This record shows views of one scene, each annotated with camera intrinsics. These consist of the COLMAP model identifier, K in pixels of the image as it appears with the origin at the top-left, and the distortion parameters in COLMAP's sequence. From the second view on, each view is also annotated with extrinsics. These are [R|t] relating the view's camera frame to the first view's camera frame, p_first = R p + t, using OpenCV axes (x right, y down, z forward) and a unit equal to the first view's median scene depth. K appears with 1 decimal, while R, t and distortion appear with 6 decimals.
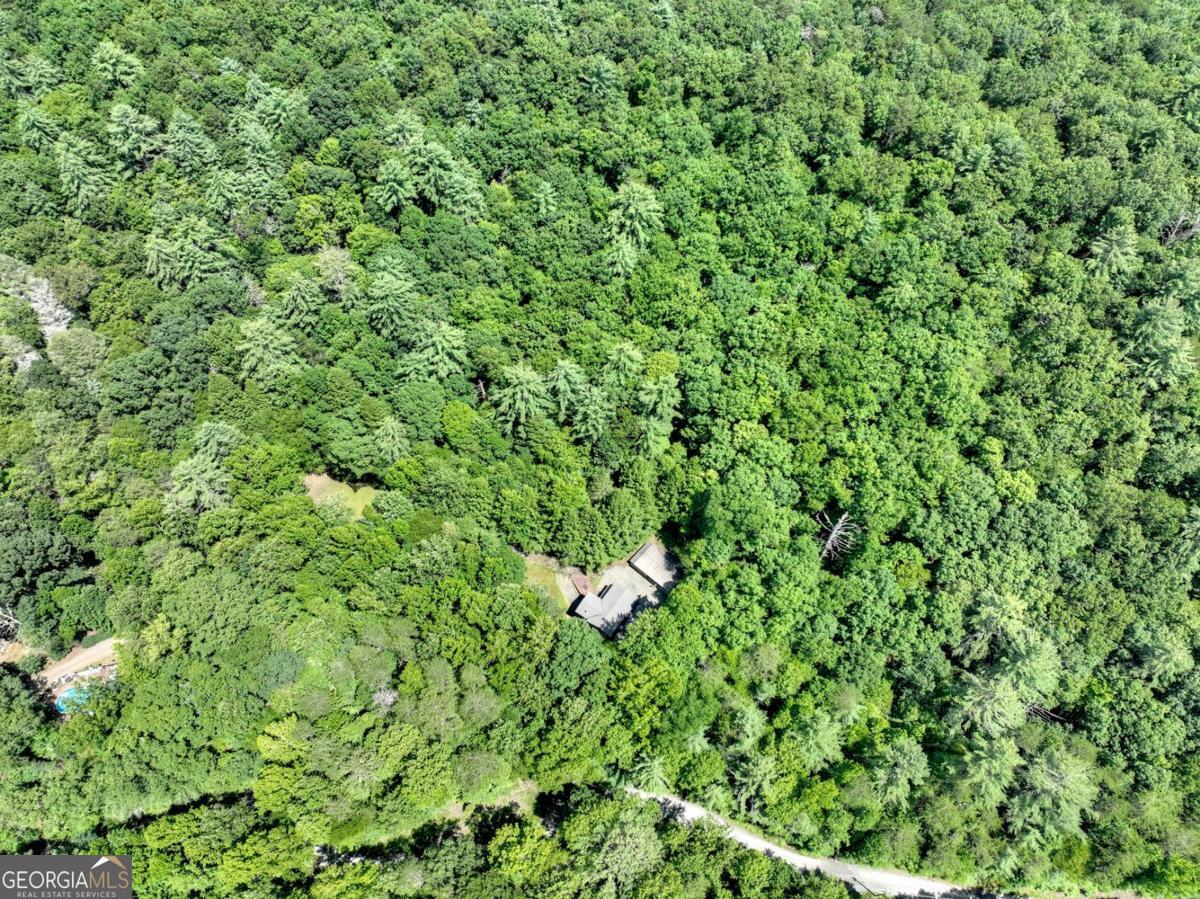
lens RADIAL K [[840.0, 0, 606.3], [0, 840.0, 446.7], [0, 0, 1]] dist [-0.005184, 0.008687]
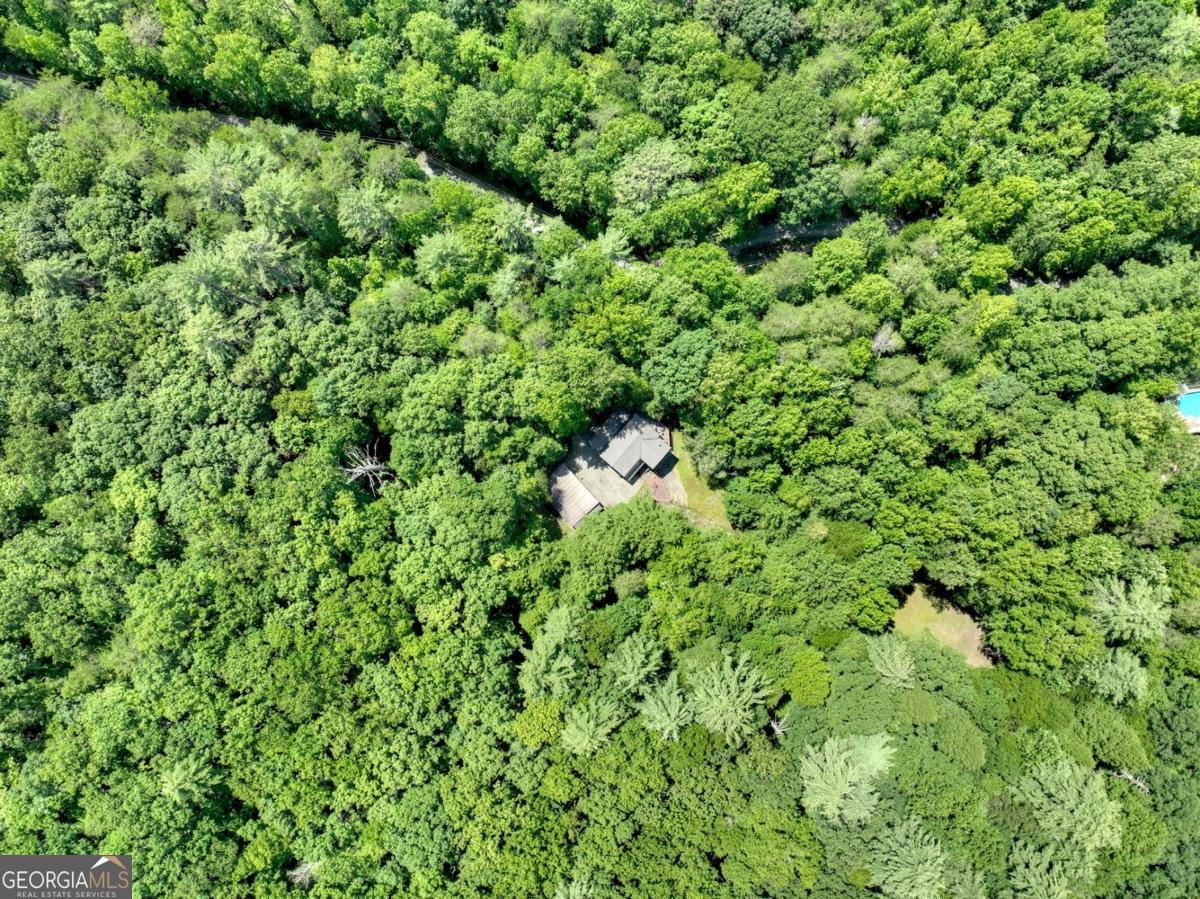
lens RADIAL K [[840.0, 0, 606.3], [0, 840.0, 446.7], [0, 0, 1]] dist [-0.005184, 0.008687]
pose [[-0.994903, -0.100827, -0.000984, 0.031445], [0.082918, -0.823667, 0.560979, -0.312620], [-0.057372, 0.558038, 0.827830, 0.250938]]
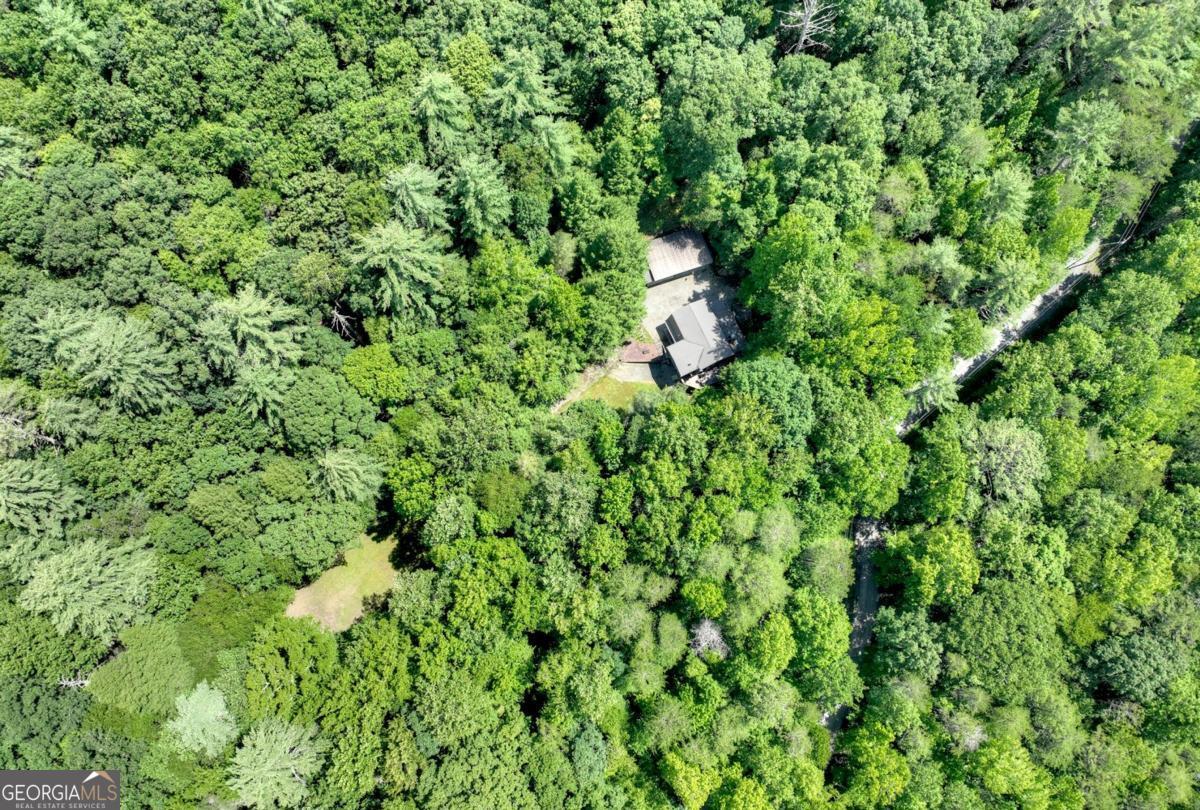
lens RADIAL K [[833.3, 0, 601.4], [0, 833.3, 462.0], [0, 0, 1]] dist [-0.003202, 0.001778]
pose [[0.496169, -0.858992, 0.126288, -0.235037], [0.727838, 0.490820, 0.478903, -0.182385], [-0.473359, -0.145700, 0.868737, 0.354246]]
